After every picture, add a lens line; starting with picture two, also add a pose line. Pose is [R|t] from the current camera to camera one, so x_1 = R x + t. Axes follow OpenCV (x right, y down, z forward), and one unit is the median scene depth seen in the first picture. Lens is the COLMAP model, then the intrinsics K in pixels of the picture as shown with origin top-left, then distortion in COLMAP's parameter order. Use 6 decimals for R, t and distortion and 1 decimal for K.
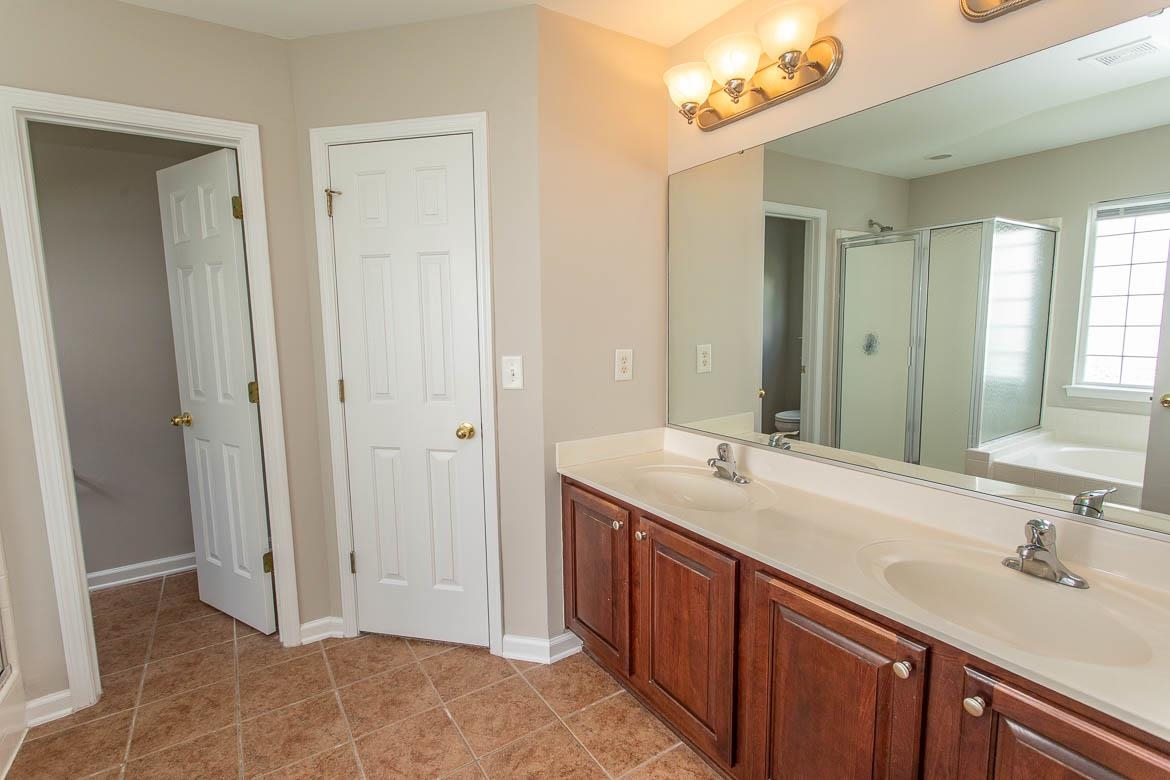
lens RADIAL K [[549.9, 0, 582.3], [0, 549.9, 385.9], [0, 0, 1]] dist [-0.003088, 0.002022]
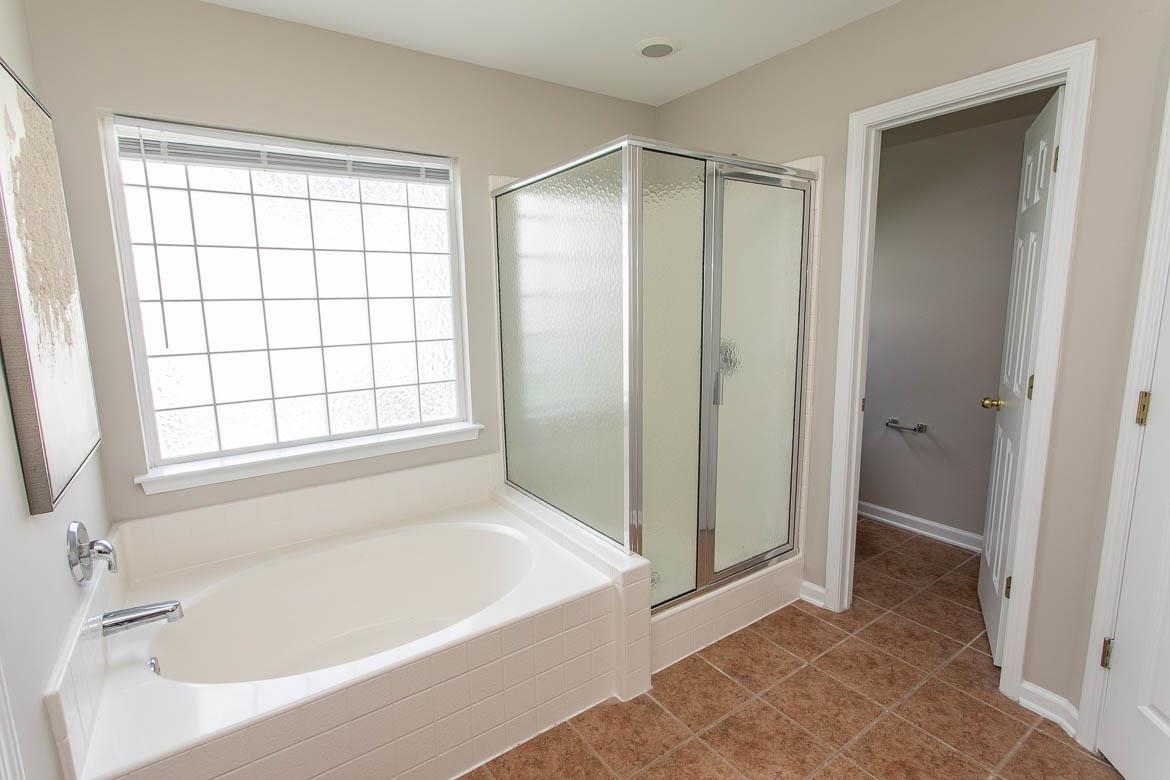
lens RADIAL K [[549.9, 0, 582.3], [0, 549.9, 385.9], [0, 0, 1]] dist [-0.003088, 0.002022]
pose [[0.022694, 0.172804, -0.984695, 0.216954], [-0.100378, 0.980365, 0.169730, -0.068244], [0.994691, 0.094989, 0.039594, 0.319412]]
